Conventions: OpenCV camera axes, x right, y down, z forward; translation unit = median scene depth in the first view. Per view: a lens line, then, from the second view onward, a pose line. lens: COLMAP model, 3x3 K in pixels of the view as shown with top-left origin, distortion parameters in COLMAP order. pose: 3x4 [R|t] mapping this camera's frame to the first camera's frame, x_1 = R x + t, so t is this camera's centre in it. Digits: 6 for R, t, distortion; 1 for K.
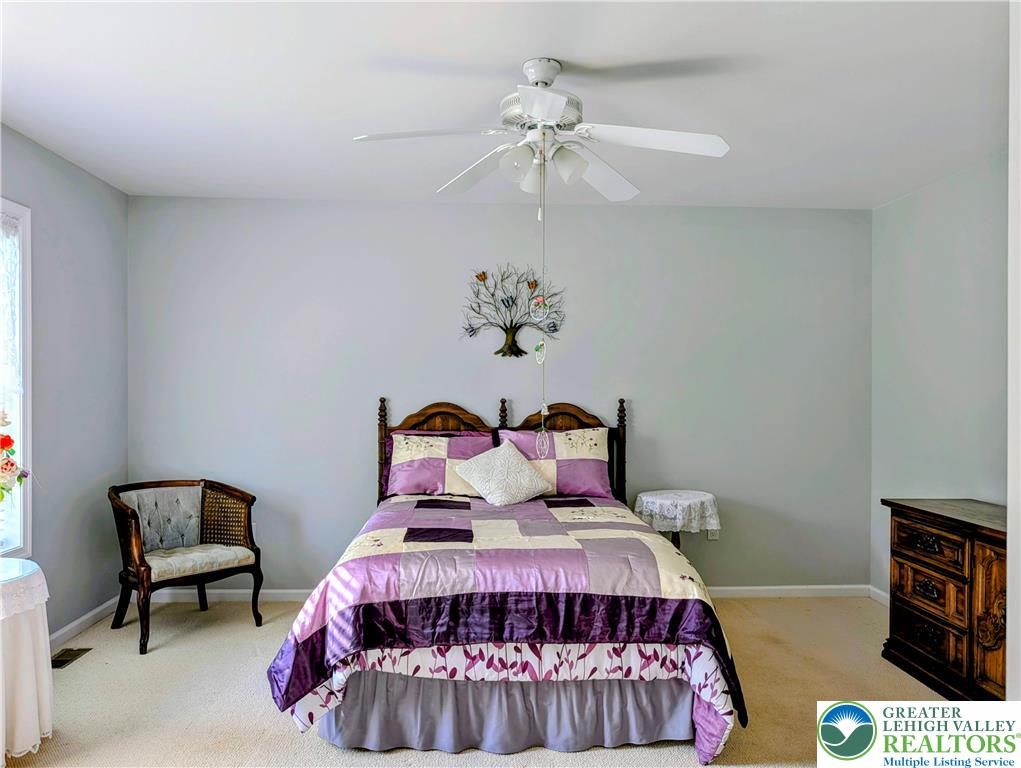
lens RADIAL K [[741.5, 0, 509.4], [0, 741.5, 400.7], [0, 0, 1]] dist [0.003637, 0.002047]
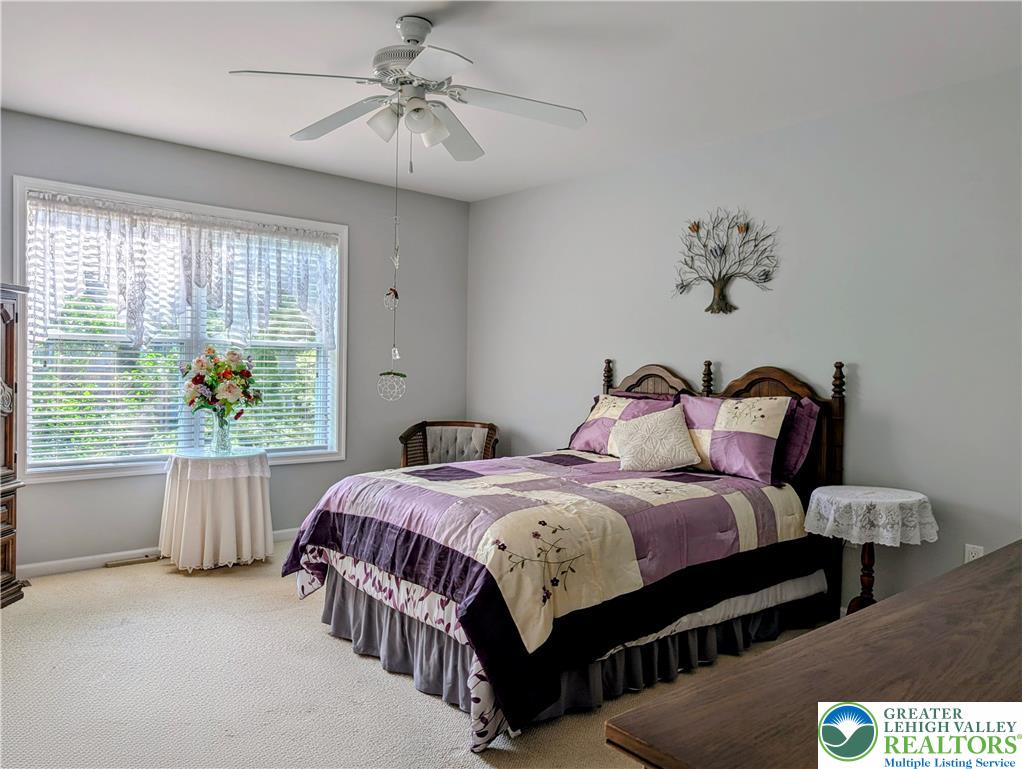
lens RADIAL K [[736.6, 0, 511.0], [0, 736.6, 384.5], [0, 0, 1]] dist [-0.003171, -0.010661]
pose [[0.618633, 0.031034, -0.785067, 0.590975], [-0.029066, 0.999440, 0.016604, 0.019444], [0.785142, 0.012547, 0.619188, 0.289893]]
